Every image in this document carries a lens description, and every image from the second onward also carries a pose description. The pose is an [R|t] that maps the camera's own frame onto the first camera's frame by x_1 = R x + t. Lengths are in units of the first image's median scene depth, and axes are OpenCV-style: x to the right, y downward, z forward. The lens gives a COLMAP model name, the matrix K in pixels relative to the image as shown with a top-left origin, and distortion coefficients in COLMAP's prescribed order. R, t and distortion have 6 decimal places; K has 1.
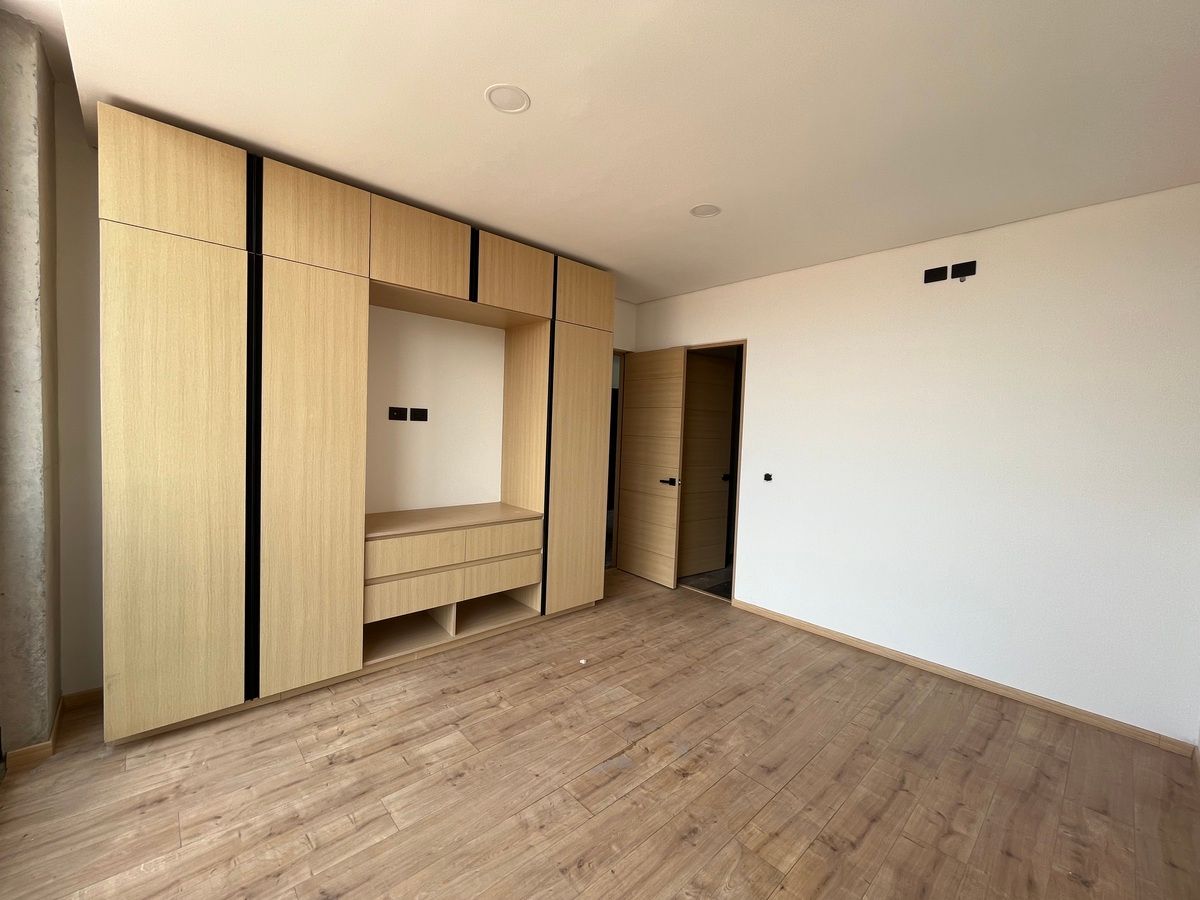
lens RADIAL K [[489.5, 0, 598.7], [0, 489.5, 449.4], [0, 0, 1]] dist [-0.000061, -0.000477]
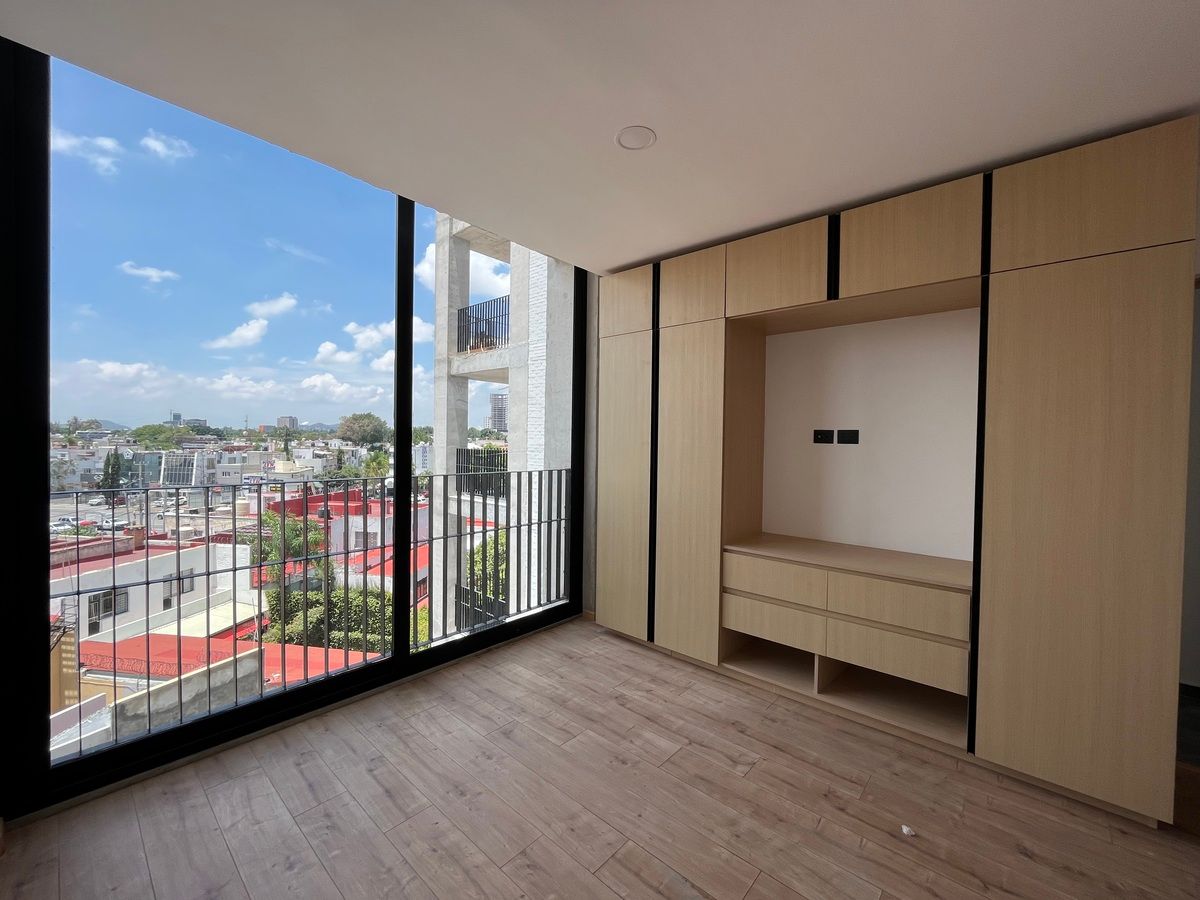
lens RADIAL K [[489.5, 0, 598.7], [0, 489.5, 449.4], [0, 0, 1]] dist [-0.000061, -0.000477]
pose [[0.098784, -0.017416, -0.994956, 0.641568], [-0.058334, 0.998026, -0.023262, -0.001211], [0.993398, 0.060338, 0.097573, 0.631556]]
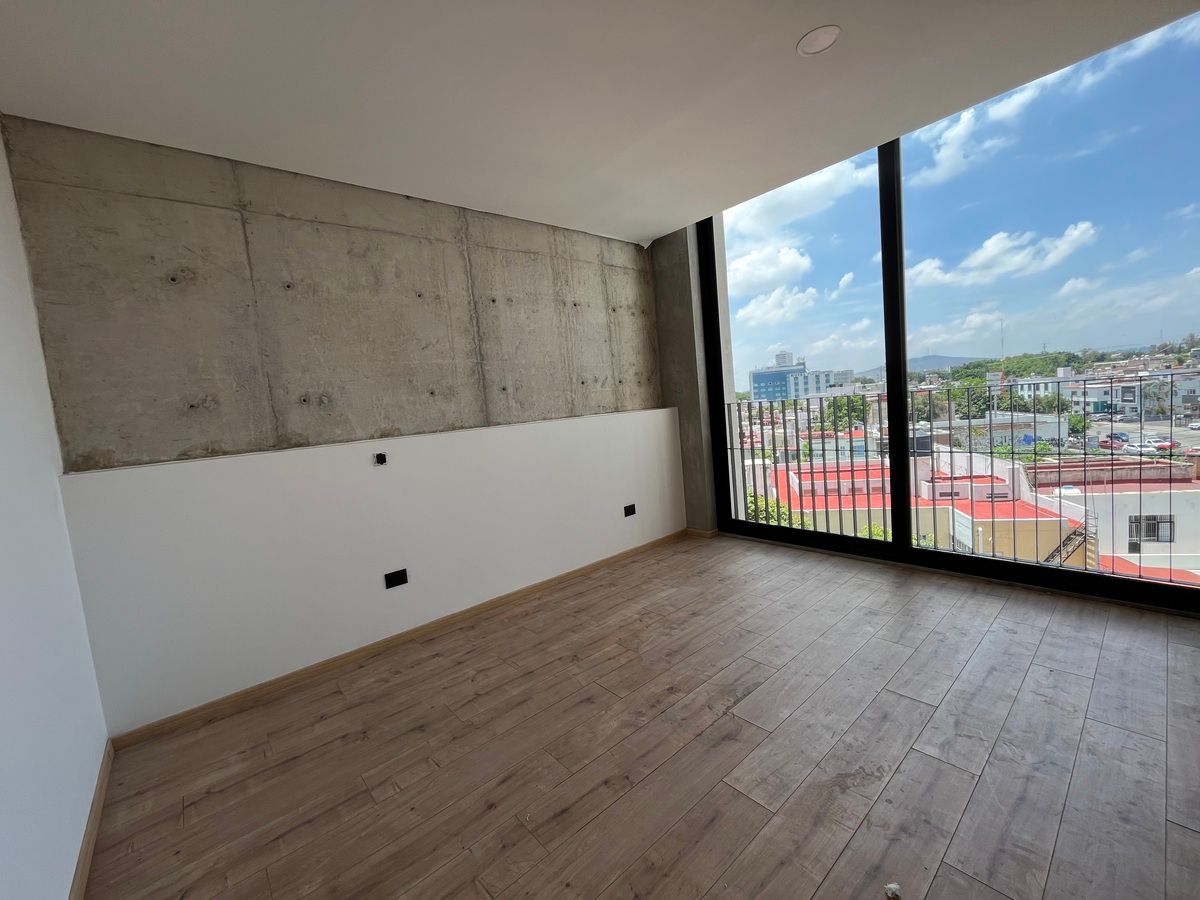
lens RADIAL K [[489.5, 0, 598.7], [0, 489.5, 449.4], [0, 0, 1]] dist [-0.000061, -0.000477]
pose [[-0.998115, 0.047712, 0.038600, 0.217737], [0.052696, 0.988674, 0.140525, -0.008972], [-0.031458, 0.142294, -0.989324, 1.618933]]
